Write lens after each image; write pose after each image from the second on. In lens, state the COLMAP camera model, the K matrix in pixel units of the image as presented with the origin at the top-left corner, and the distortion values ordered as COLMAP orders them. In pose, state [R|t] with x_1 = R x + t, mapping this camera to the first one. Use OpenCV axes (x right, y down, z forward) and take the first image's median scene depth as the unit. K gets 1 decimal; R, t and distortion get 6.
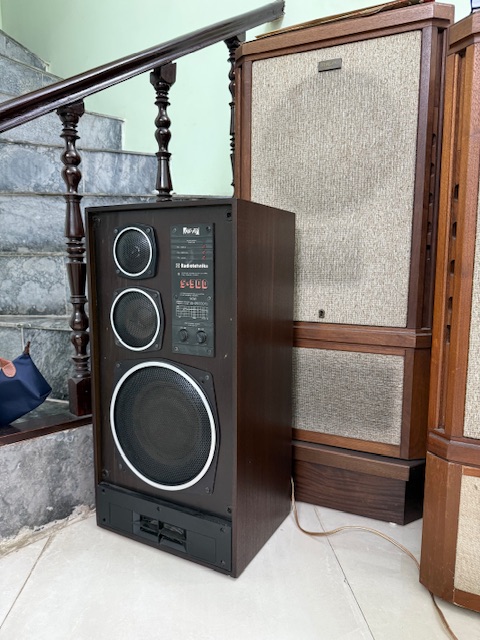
lens RADIAL K [[455.4, 0, 238.4], [0, 455.4, 321.5], [0, 0, 1]] dist [-0.011432, -0.006283]
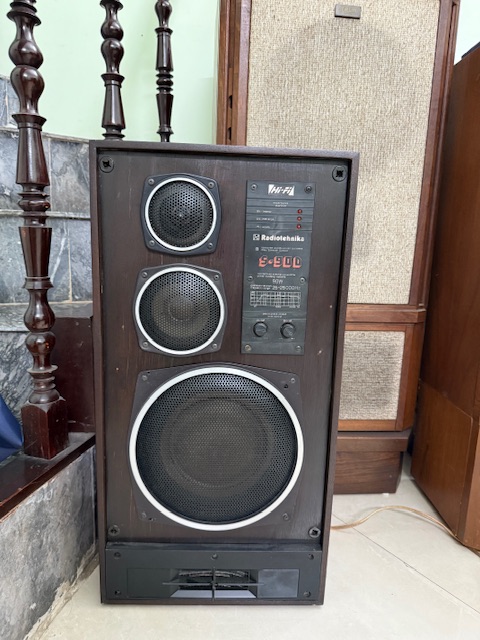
lens RADIAL K [[455.4, 0, 239.1], [0, 455.4, 324.0], [0, 0, 1]] dist [-0.011432, -0.006283]
pose [[0.862407, -0.068471, 0.501563, -0.457555], [0.032346, 0.996239, 0.080384, -0.035152], [-0.505180, -0.053100, 0.861379, 0.311203]]
